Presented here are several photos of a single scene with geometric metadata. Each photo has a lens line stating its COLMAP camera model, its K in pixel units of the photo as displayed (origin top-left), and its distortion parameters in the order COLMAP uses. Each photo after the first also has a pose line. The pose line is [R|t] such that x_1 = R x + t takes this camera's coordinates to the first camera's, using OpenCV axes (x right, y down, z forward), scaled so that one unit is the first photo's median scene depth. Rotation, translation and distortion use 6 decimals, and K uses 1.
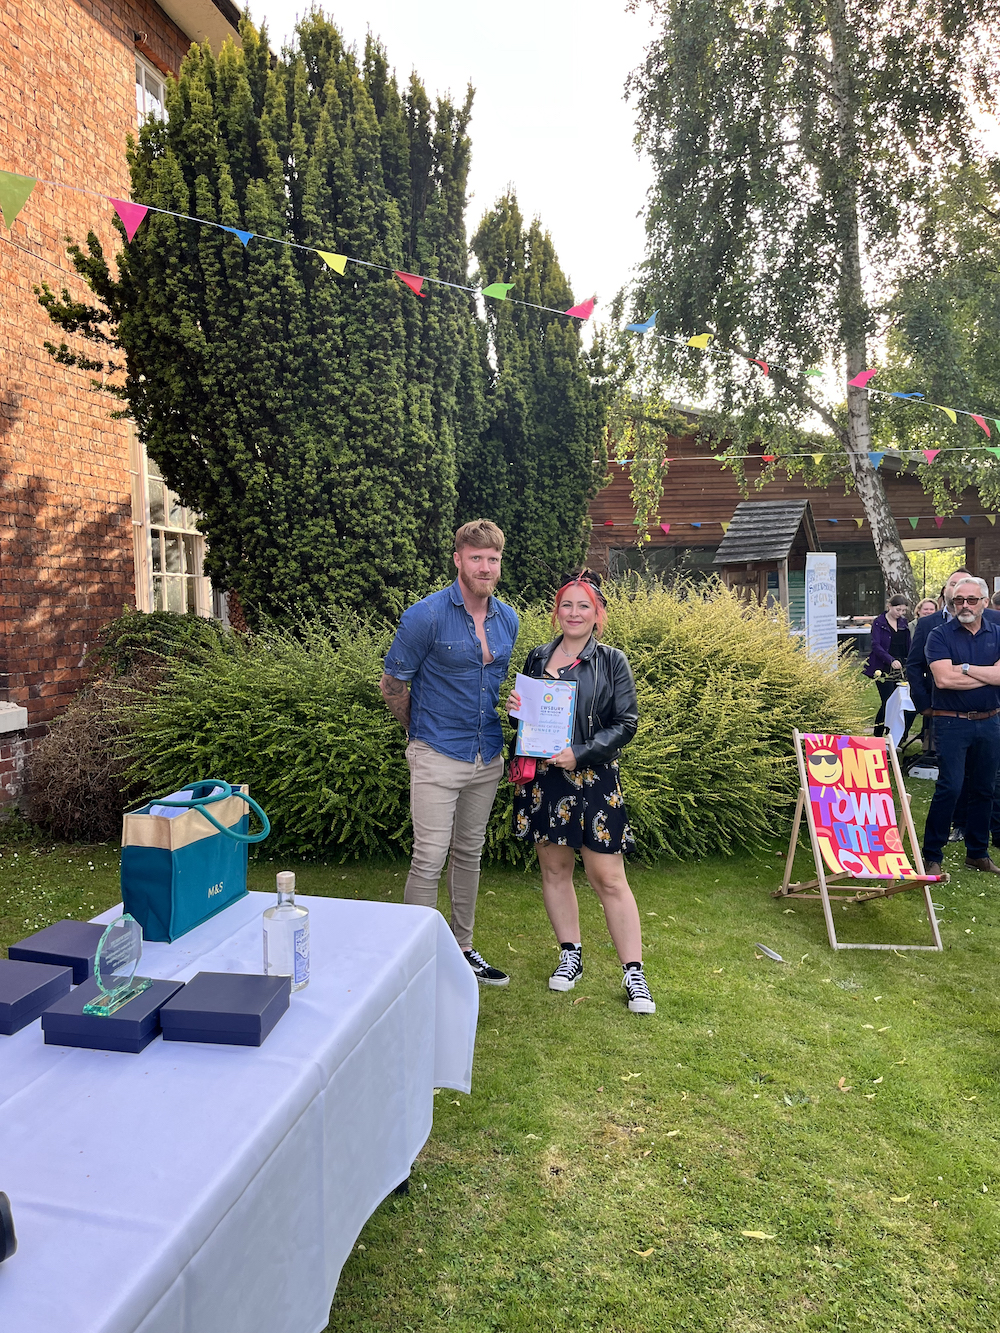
lens RADIAL K [[1028.0, 0, 484.1], [0, 1028.0, 678.7], [0, 0, 1]] dist [0.051650, -0.064890]
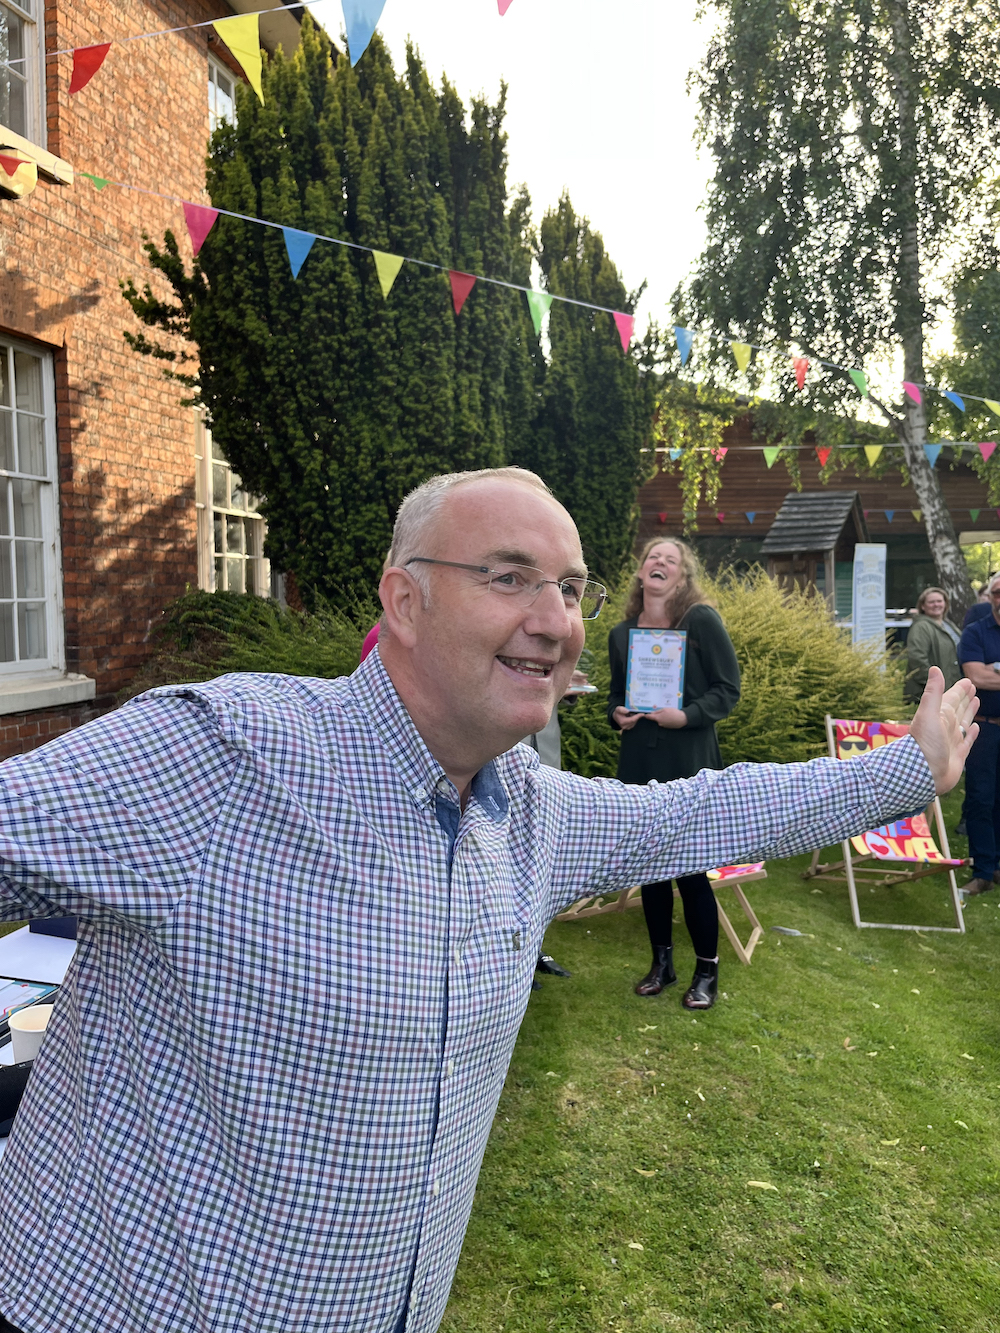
lens RADIAL K [[1033.9, 0, 483.9], [0, 1033.9, 668.8], [0, 0, 1]] dist [0.043791, -0.066908]
pose [[0.998457, 0.021860, -0.051037, 0.008947], [-0.021662, 0.999755, 0.004443, 0.004226], [0.051122, -0.003331, 0.998687, -0.042698]]
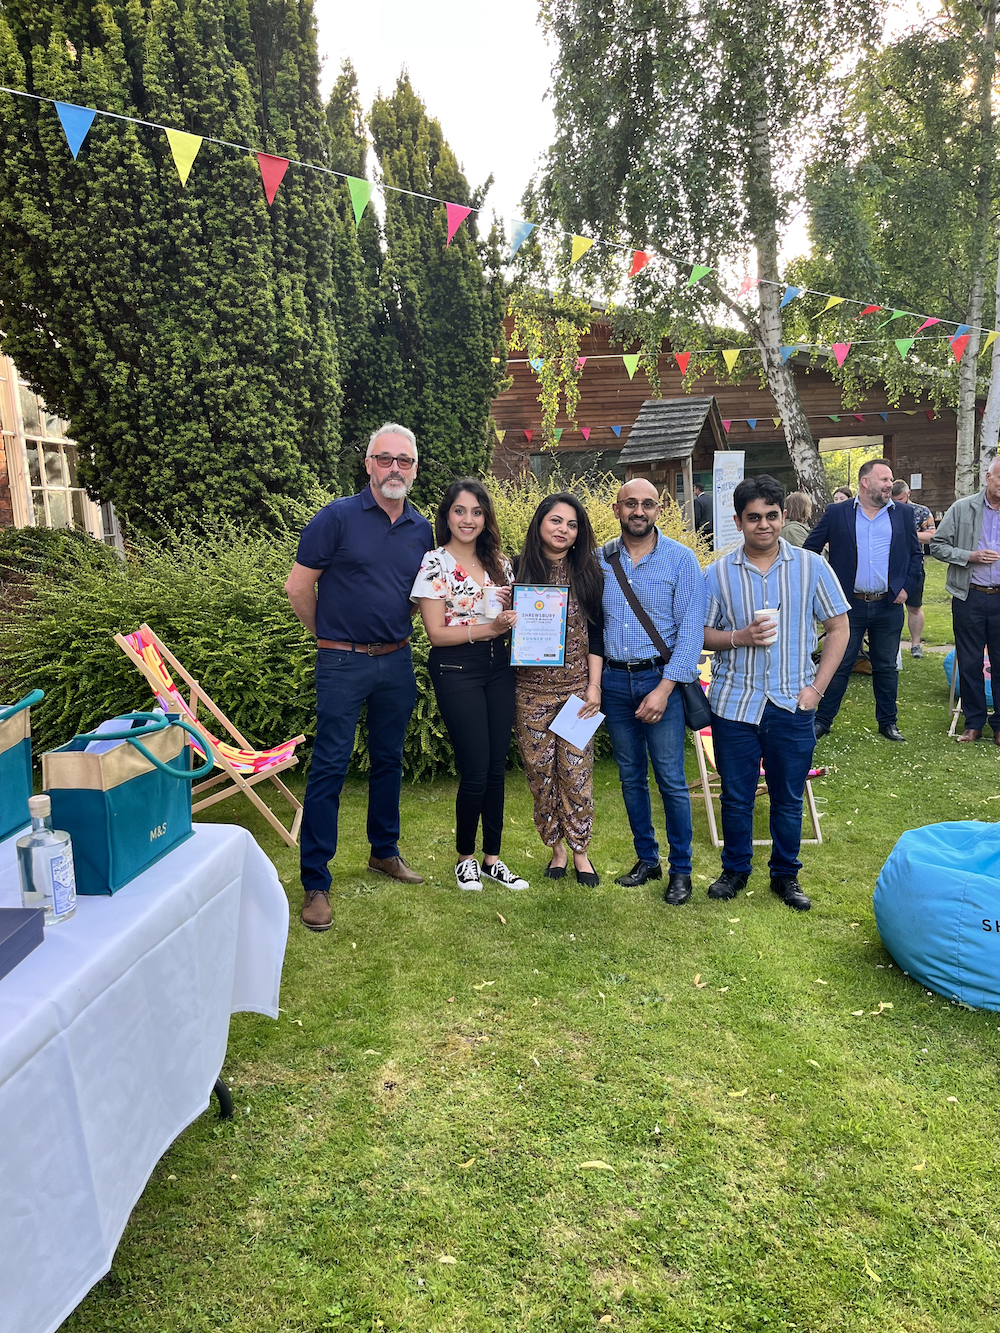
lens RADIAL K [[1028.0, 0, 484.1], [0, 1028.0, 678.7], [0, 0, 1]] dist [0.051650, -0.064890]
pose [[0.997731, -0.034462, 0.057833, 0.045899], [0.029434, 0.995890, 0.085649, 0.005433], [-0.060547, -0.083753, 0.994645, 0.024005]]
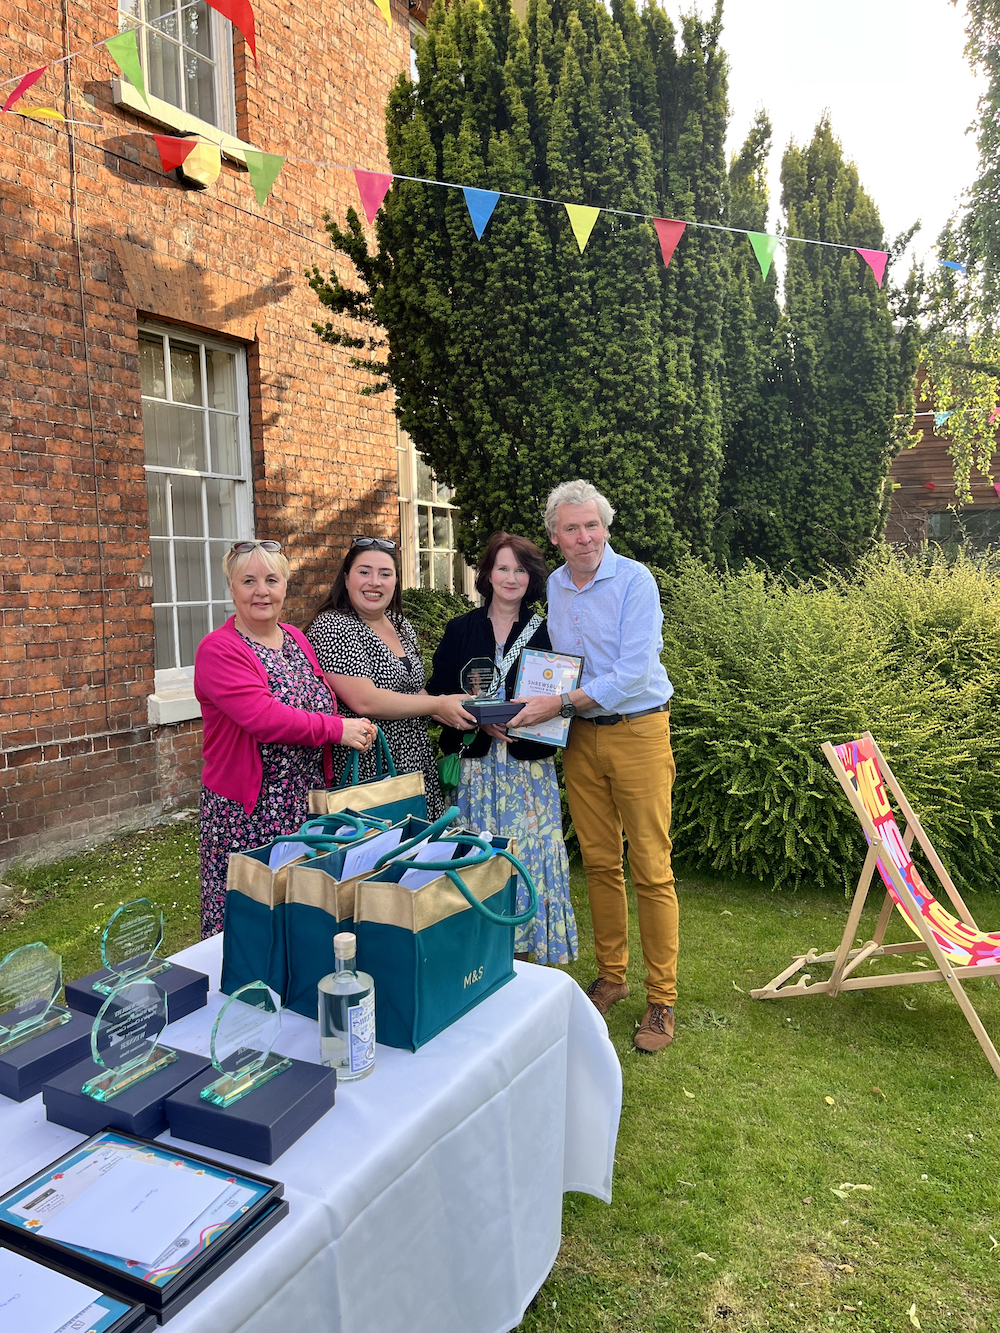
lens RADIAL K [[1028.0, 0, 484.1], [0, 1028.0, 678.7], [0, 0, 1]] dist [0.051650, -0.064890]
pose [[0.957665, 0.027172, -0.286600, 0.043489], [-0.018664, 0.999302, 0.032375, -0.013610], [0.287279, -0.025655, 0.957503, 0.078419]]
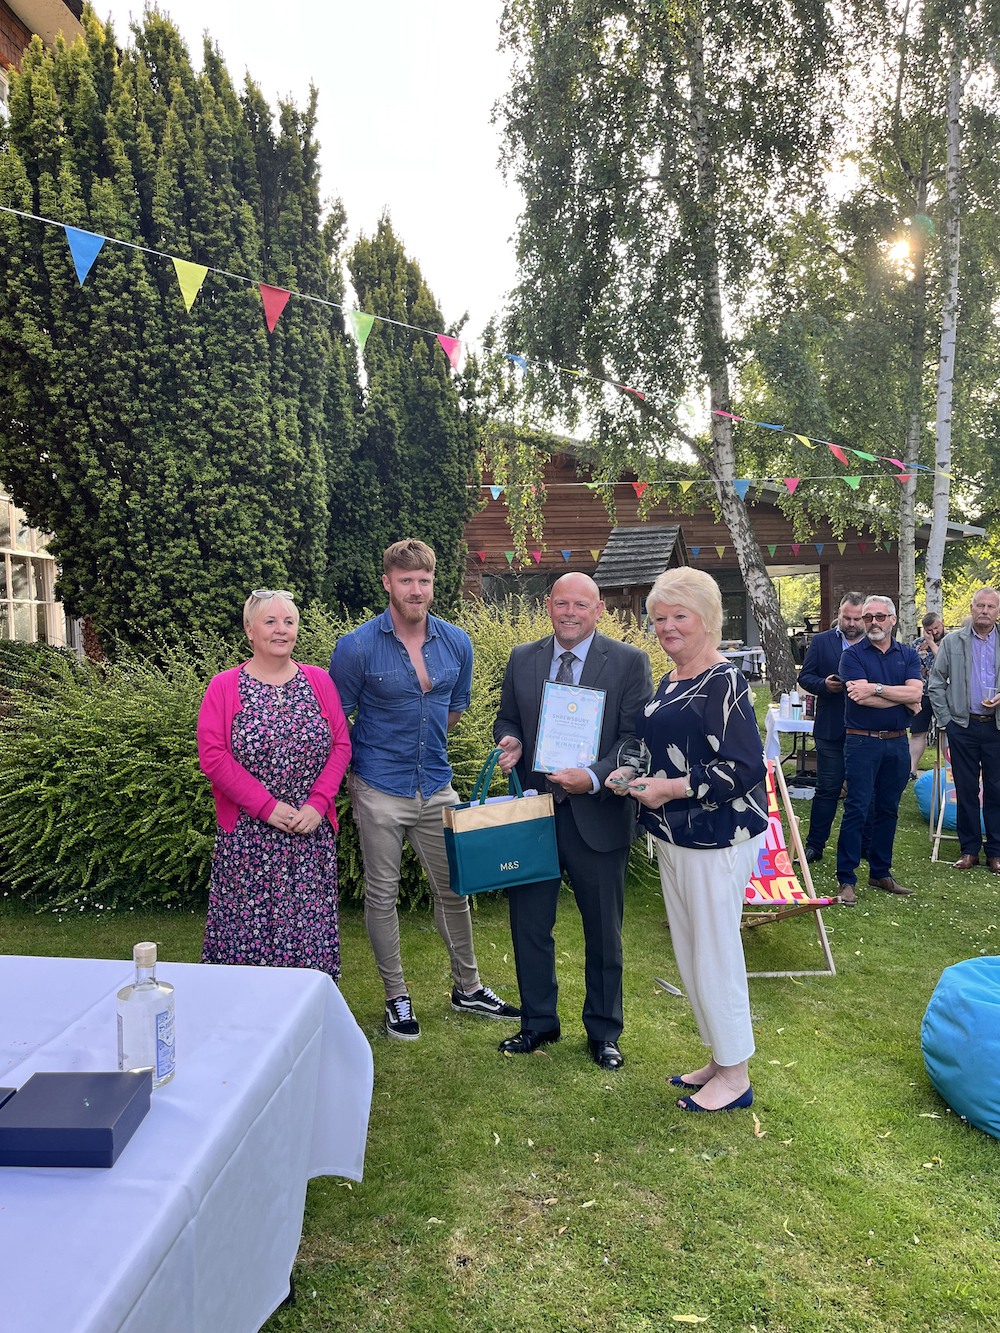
lens RADIAL K [[1028.0, 0, 484.1], [0, 1028.0, 678.7], [0, 0, 1]] dist [0.051650, -0.064890]
pose [[0.992191, -0.013547, 0.123987, -0.006553], [0.016877, 0.999524, -0.025844, 0.000092], [-0.123578, 0.027734, 0.991947, 0.041110]]
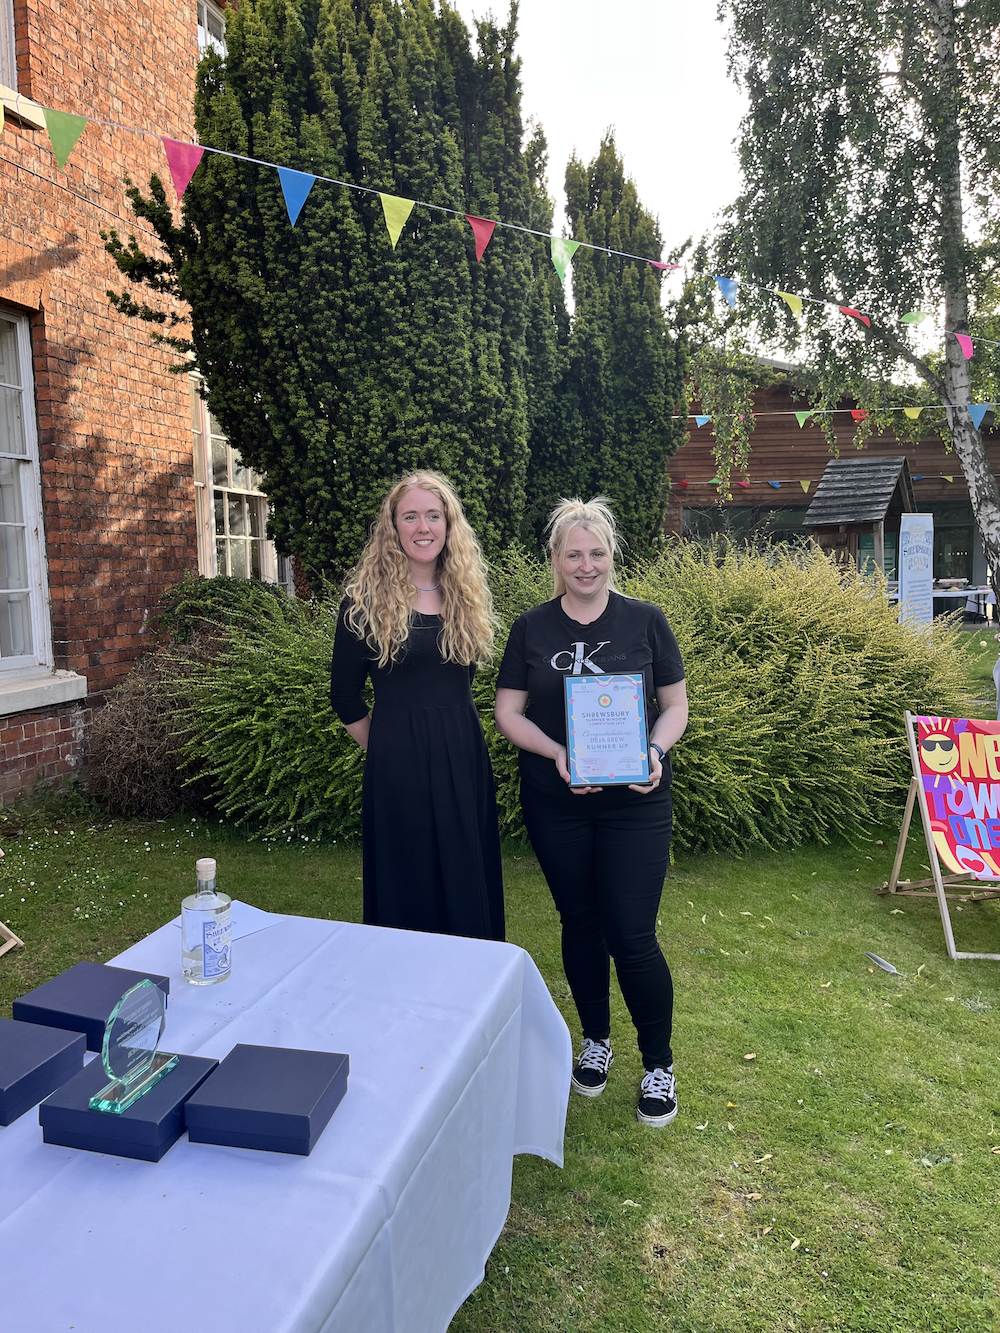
lens RADIAL K [[1026.8, 0, 490.2], [0, 1026.8, 670.2], [0, 0, 1]] dist [0.051600, -0.074278]
pose [[0.998344, 0.007311, -0.057058, -0.009936], [-0.005553, 0.999507, 0.030909, -0.010802], [0.057256, -0.030541, 0.997892, 0.063186]]
